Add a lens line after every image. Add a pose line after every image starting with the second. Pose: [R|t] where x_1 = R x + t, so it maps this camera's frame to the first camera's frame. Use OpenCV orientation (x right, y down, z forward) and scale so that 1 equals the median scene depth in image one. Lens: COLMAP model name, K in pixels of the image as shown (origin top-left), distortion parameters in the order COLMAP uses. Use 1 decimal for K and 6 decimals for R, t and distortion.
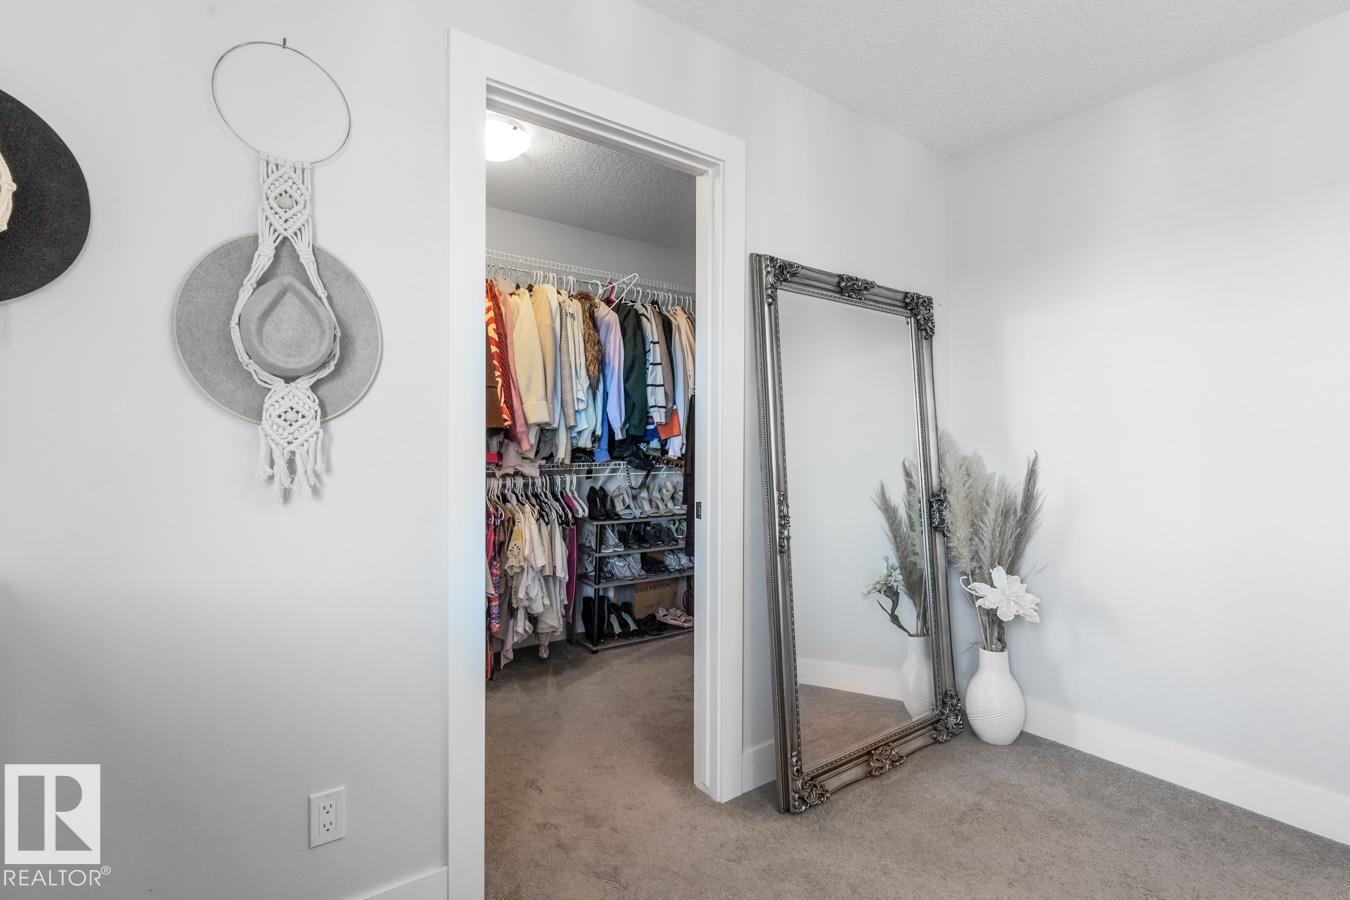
lens RADIAL K [[655.5, 0, 666.9], [0, 655.5, 446.2], [0, 0, 1]] dist [-0.000643, 0.000172]
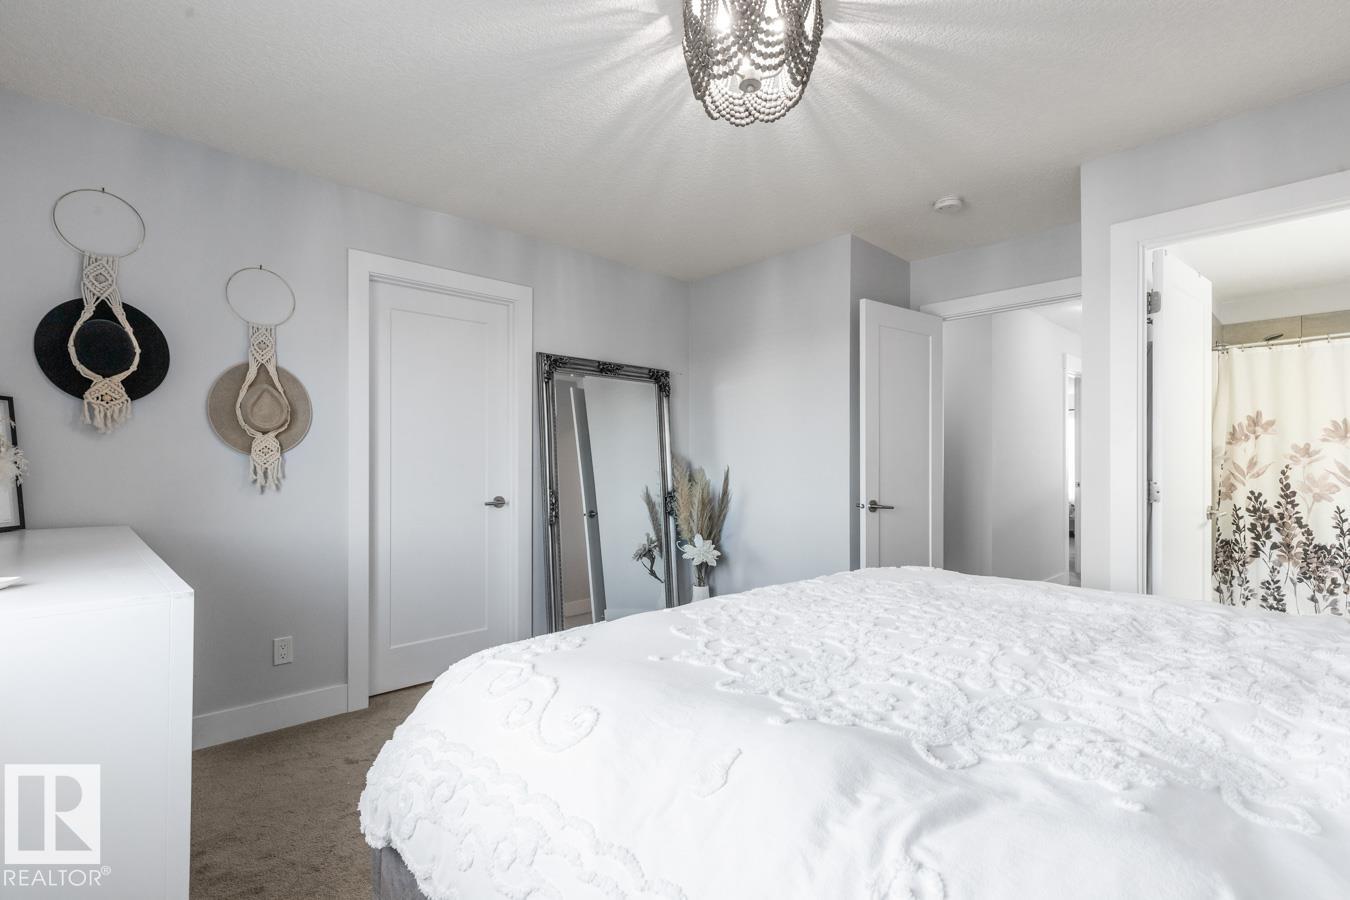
lens RADIAL K [[626.7, 0, 675.0], [0, 626.7, 450.0], [0, 0, 1]] dist [-0.000746, -0.000388]
pose [[0.989875, -0.009712, 0.141611, 0.342306], [0.013807, 0.999514, -0.027965, 0.020185], [-0.141270, 0.029637, 0.989527, -0.917059]]
